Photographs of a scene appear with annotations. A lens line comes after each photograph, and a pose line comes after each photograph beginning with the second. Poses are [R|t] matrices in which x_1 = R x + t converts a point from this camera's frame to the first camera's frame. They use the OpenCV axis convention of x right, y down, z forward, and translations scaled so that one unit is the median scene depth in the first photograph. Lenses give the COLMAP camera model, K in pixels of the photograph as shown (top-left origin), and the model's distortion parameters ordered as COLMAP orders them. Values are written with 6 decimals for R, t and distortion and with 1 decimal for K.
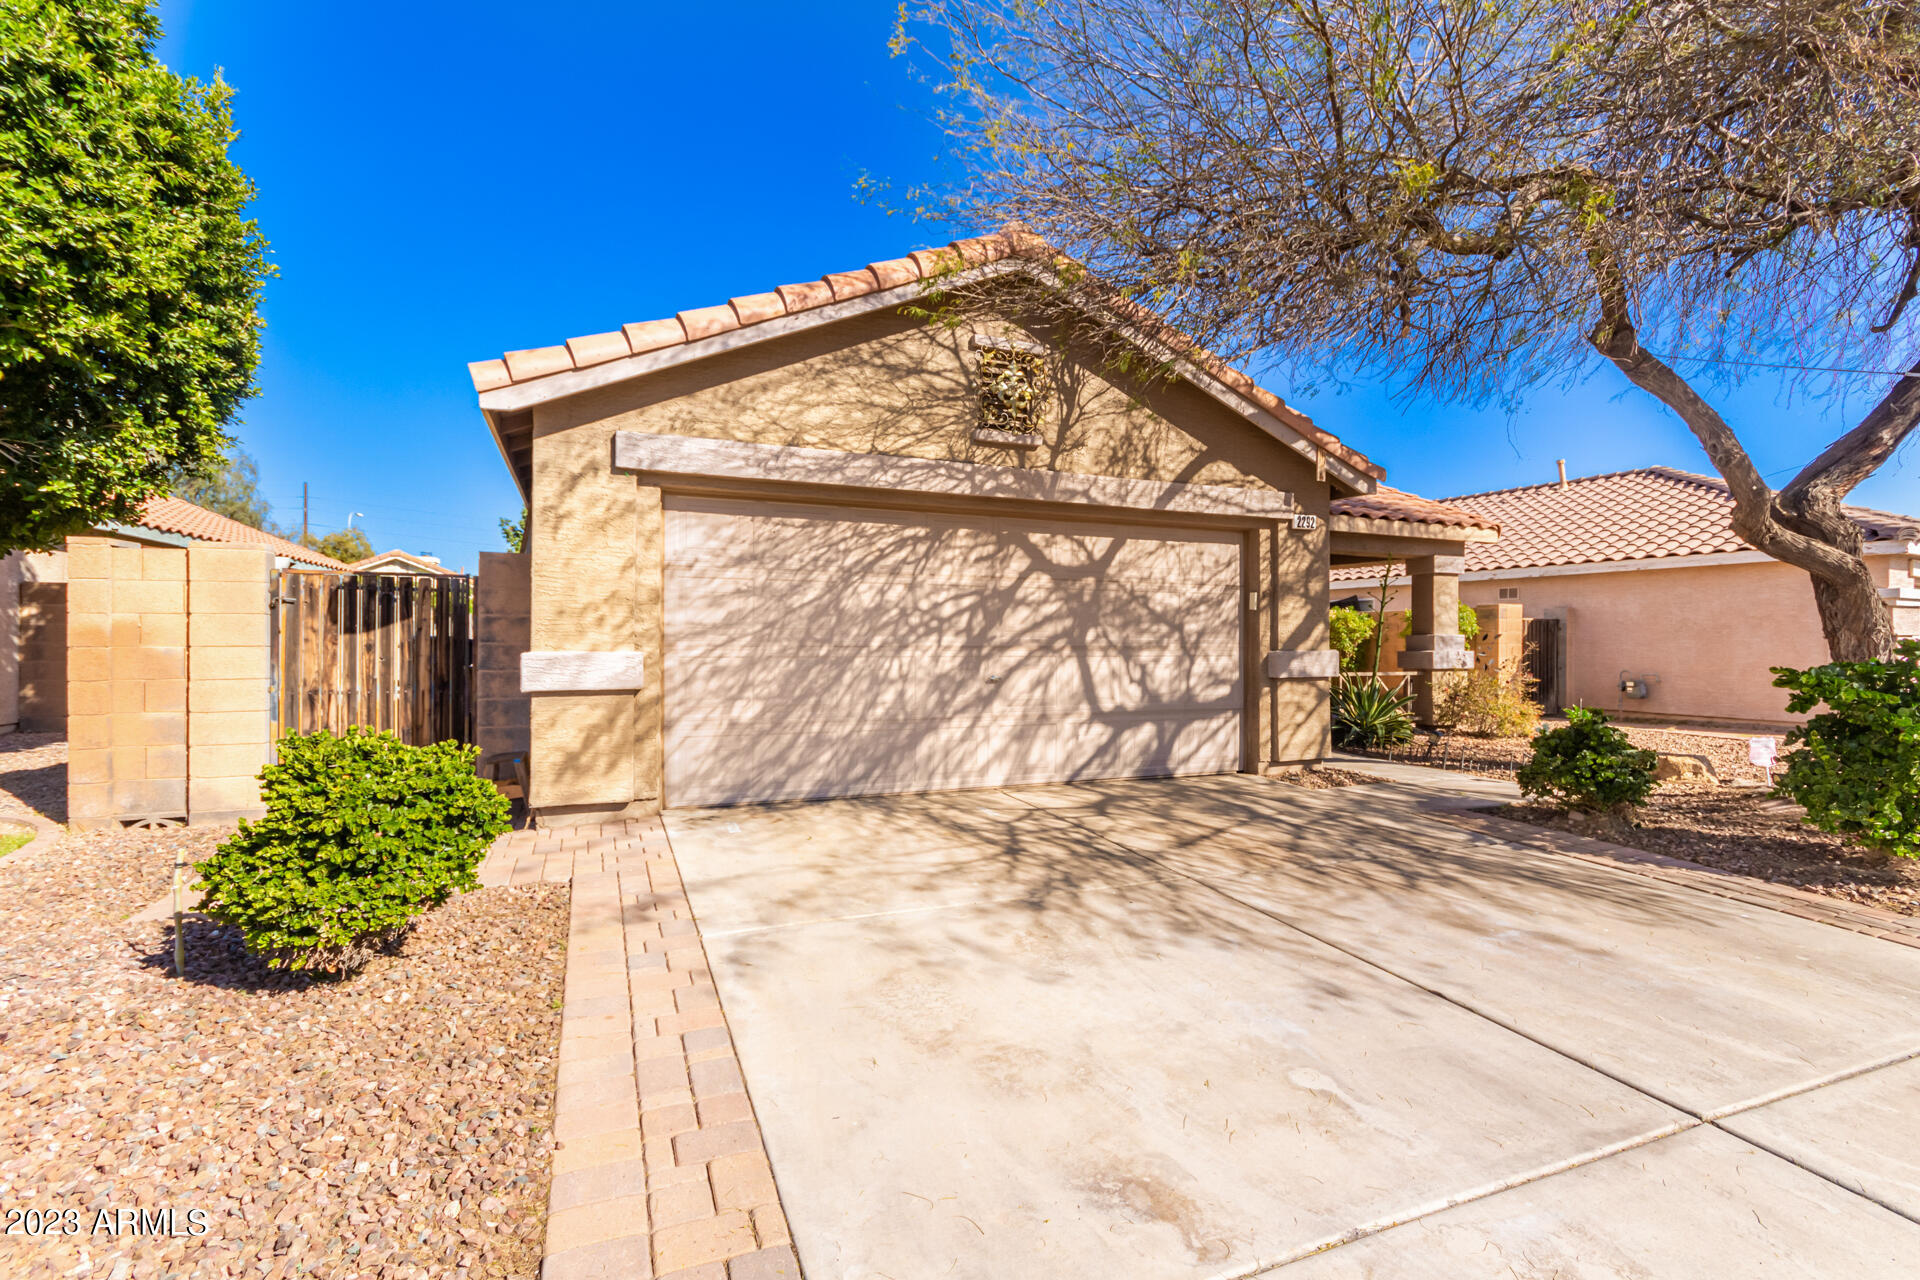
lens RADIAL K [[887.9, 0, 962.1], [0, 887.9, 634.7], [0, 0, 1]] dist [0.000737, 0.000122]
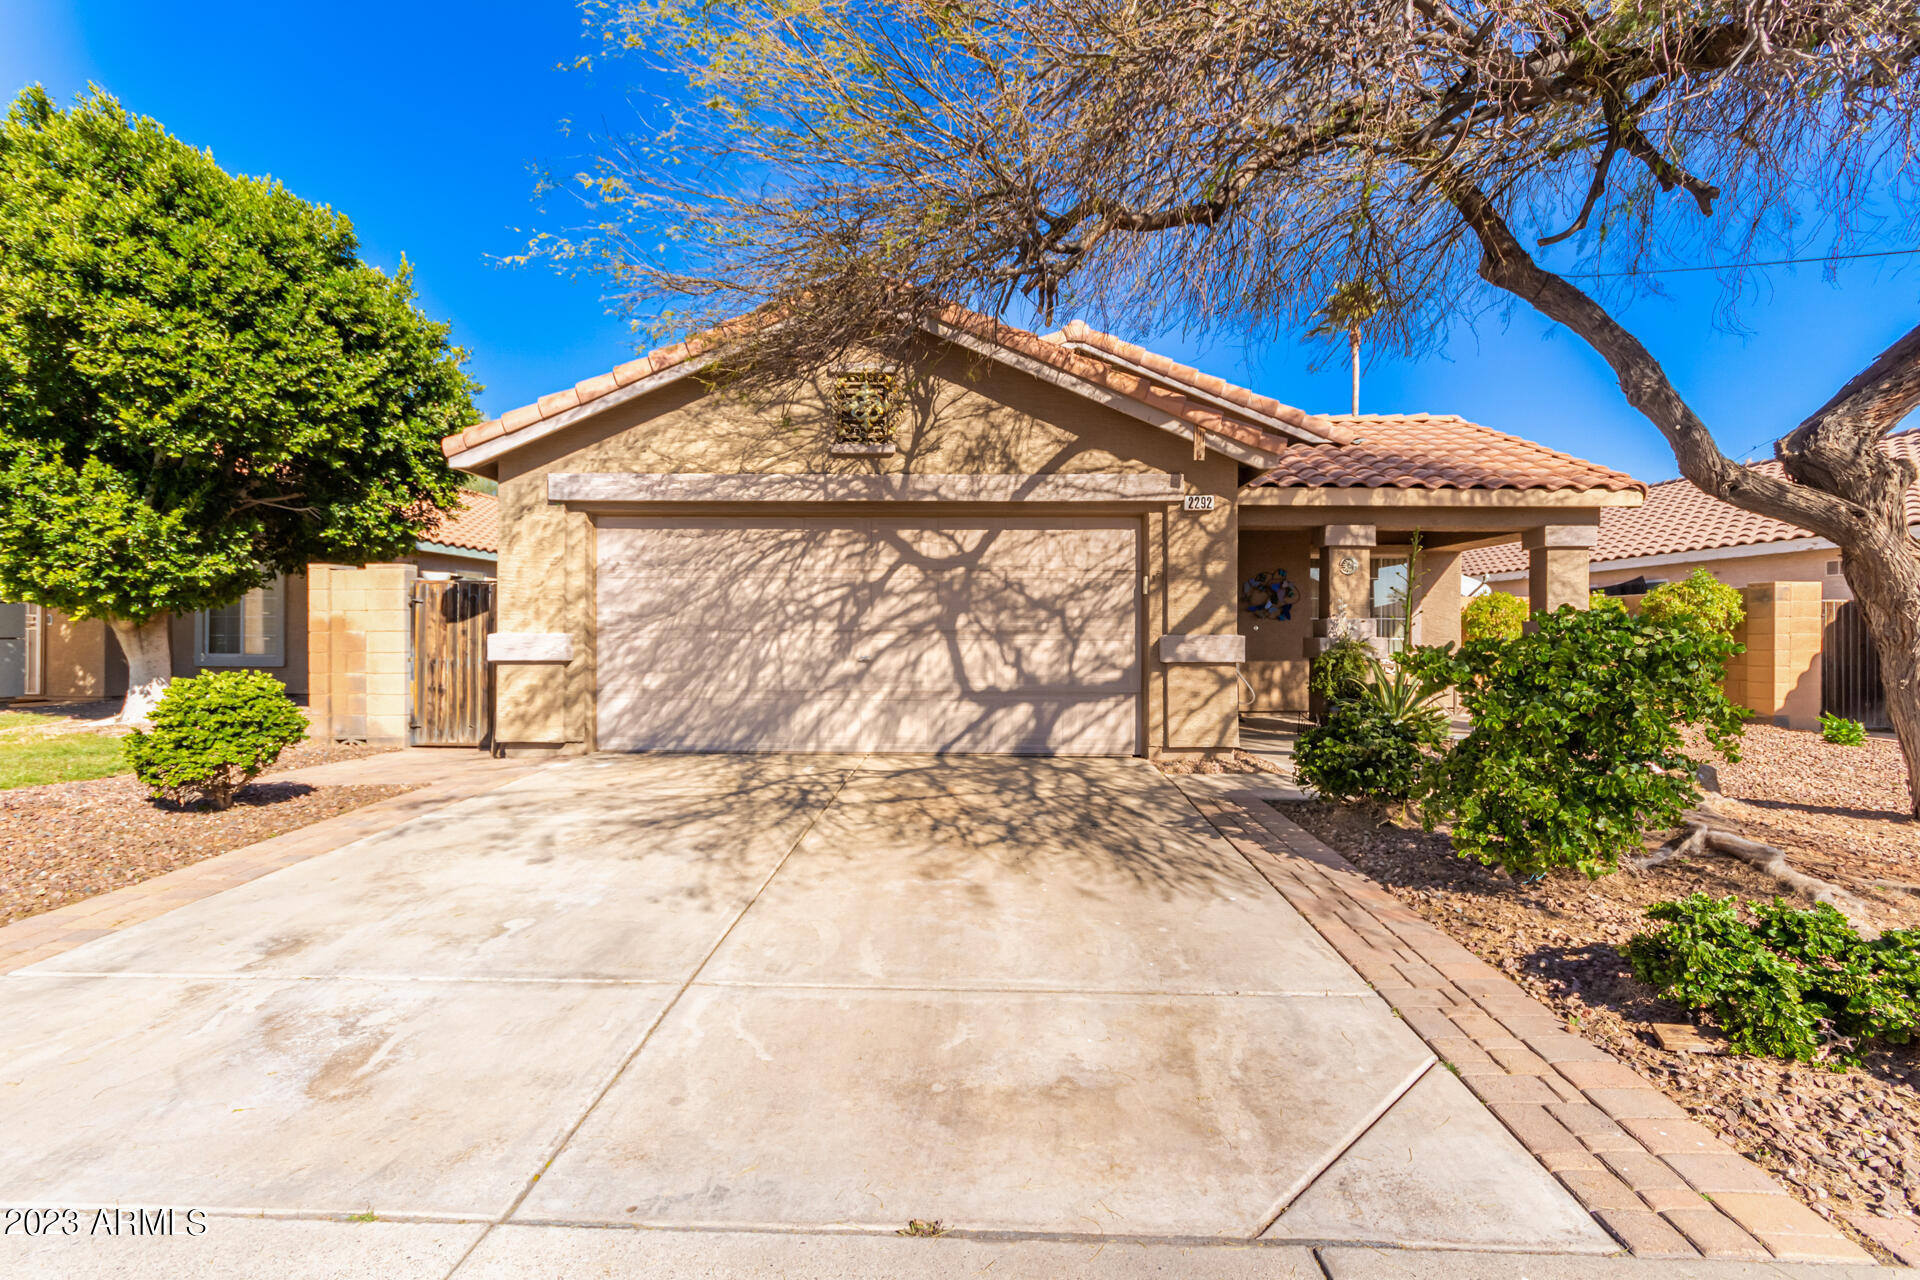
lens RADIAL K [[887.9, 0, 962.1], [0, 887.9, 634.7], [0, 0, 1]] dist [0.000737, 0.000122]
pose [[0.911030, -0.004557, -0.412315, 0.610197], [0.004814, 0.999988, -0.000414, 0.018734], [0.412312, -0.001608, 0.911041, 0.004830]]
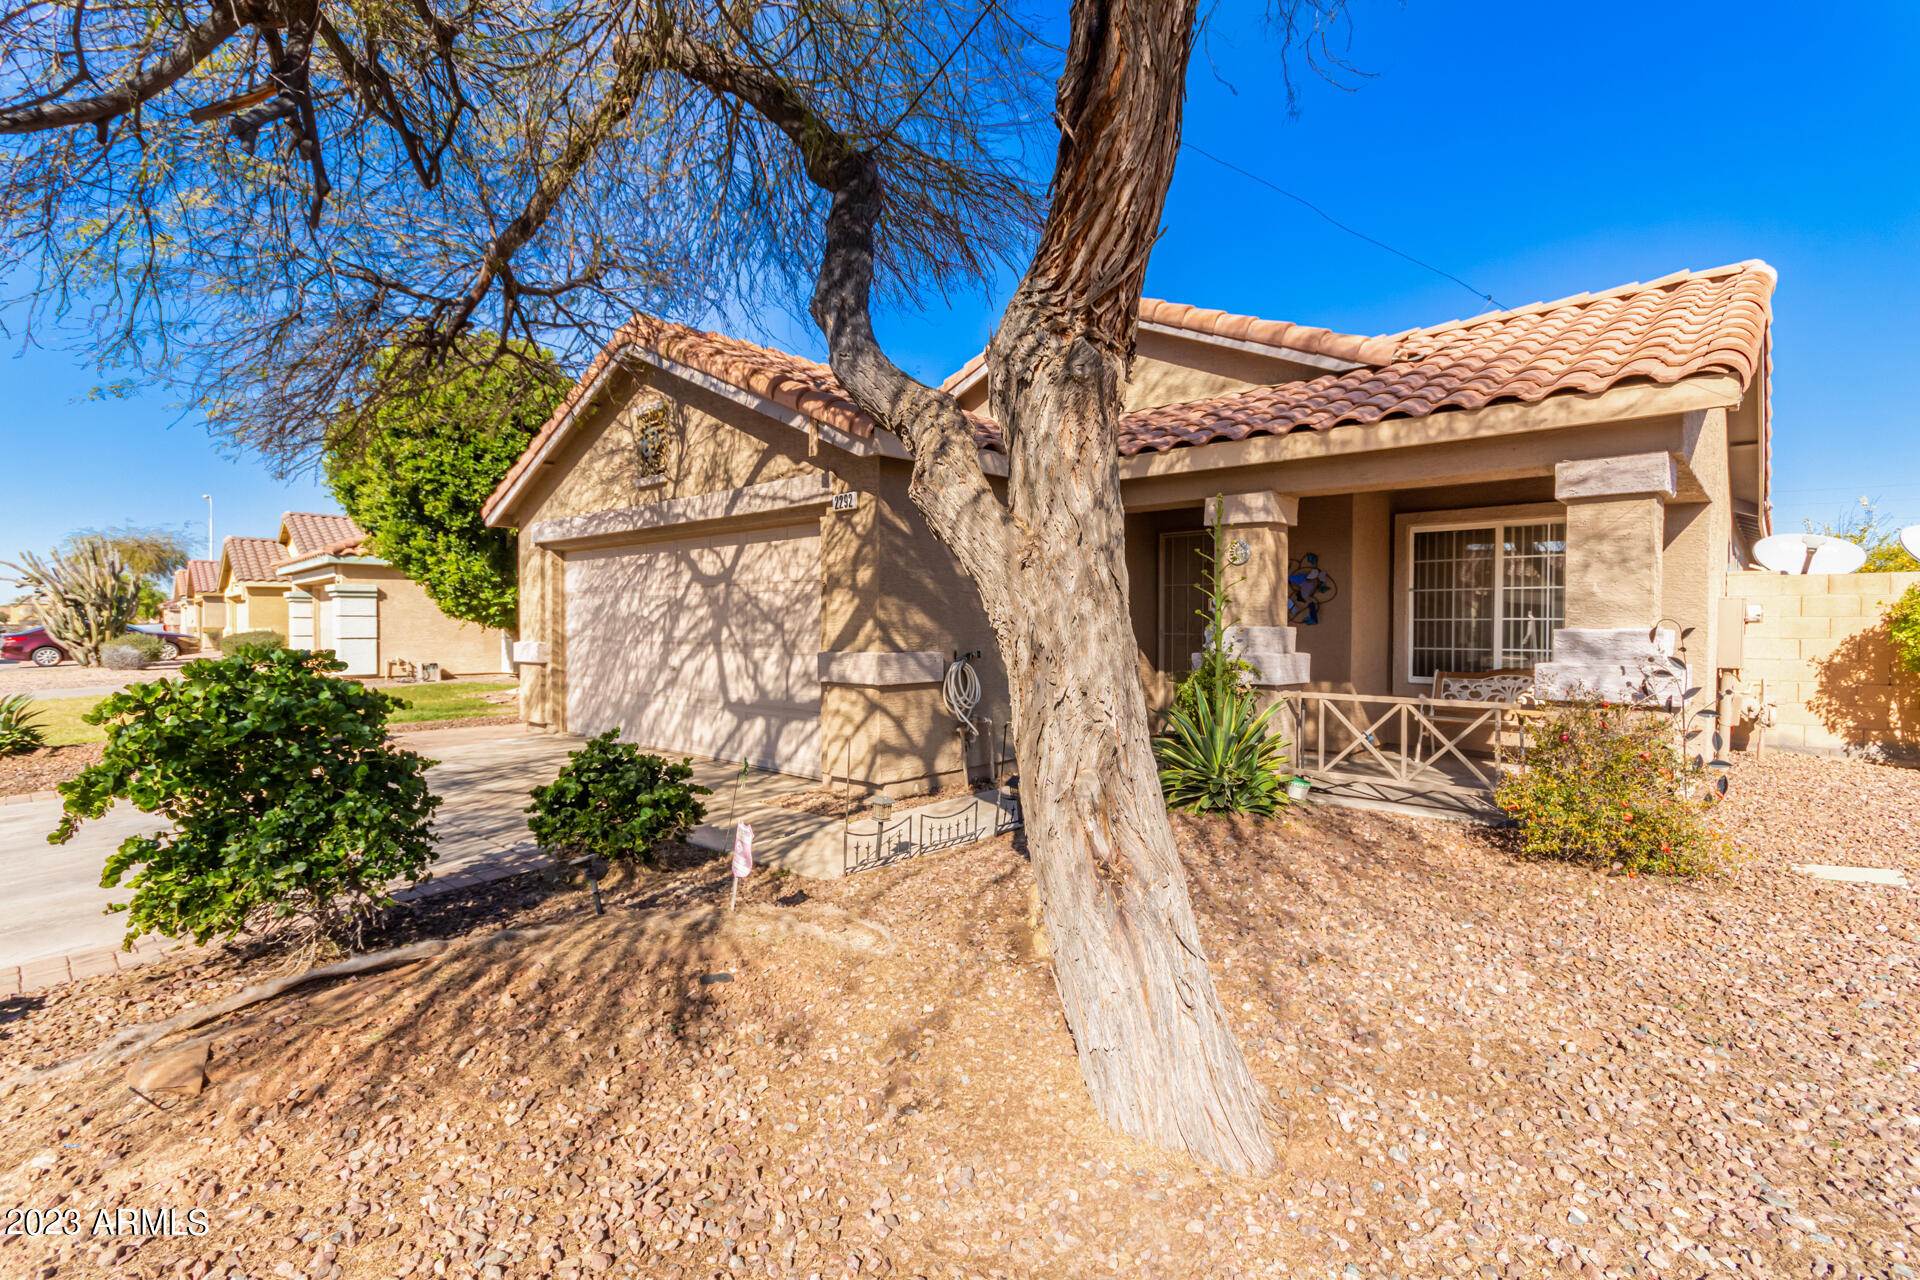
lens RADIAL K [[871.8, 0, 996.9], [0, 871.8, 637.4], [0, 0, 1]] dist [-0.001960, 0.000069]
pose [[0.444068, 0.008948, -0.895948, 1.331842], [0.010084, 0.999837, 0.014983, -0.008513], [0.895936, -0.015688, 0.443906, 0.836505]]
